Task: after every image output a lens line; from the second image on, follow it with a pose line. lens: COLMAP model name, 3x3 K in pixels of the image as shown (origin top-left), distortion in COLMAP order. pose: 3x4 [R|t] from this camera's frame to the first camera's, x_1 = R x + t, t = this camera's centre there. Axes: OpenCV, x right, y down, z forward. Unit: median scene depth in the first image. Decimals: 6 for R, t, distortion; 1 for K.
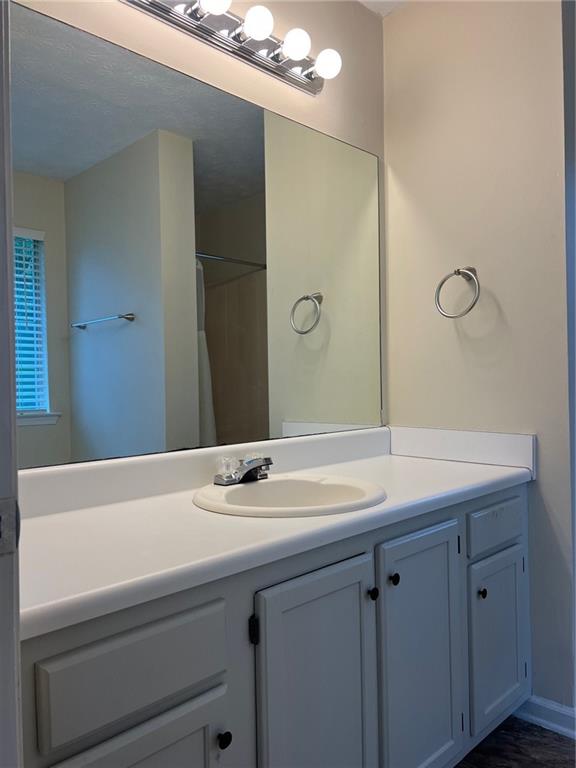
lens RADIAL K [[580.7, 0, 288.6], [0, 580.7, 385.6], [0, 0, 1]] dist [0.056168, -0.061641]
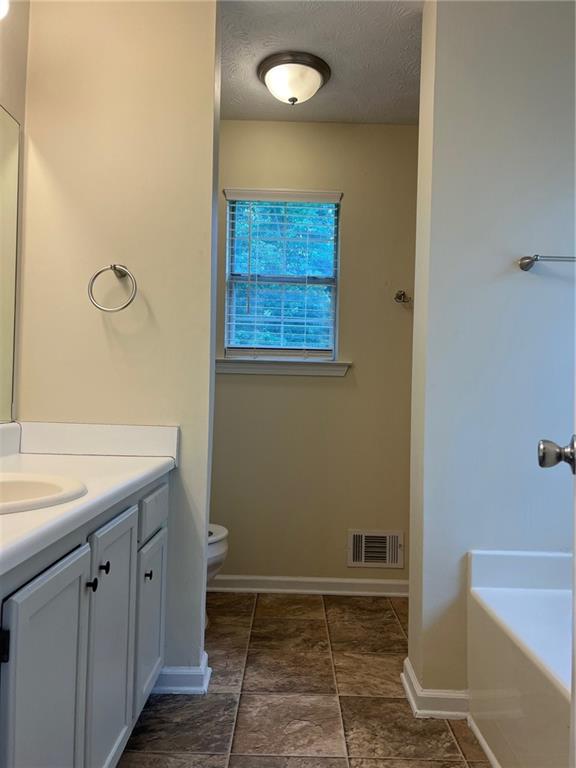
lens RADIAL K [[580.7, 0, 288.9], [0, 580.7, 388.2], [0, 0, 1]] dist [0.056168, -0.061641]
pose [[0.703301, 0.046116, 0.709395, -0.219218], [-0.031815, 0.998936, -0.033397, 0.041784], [-0.710180, 0.000918, 0.704019, 0.076520]]
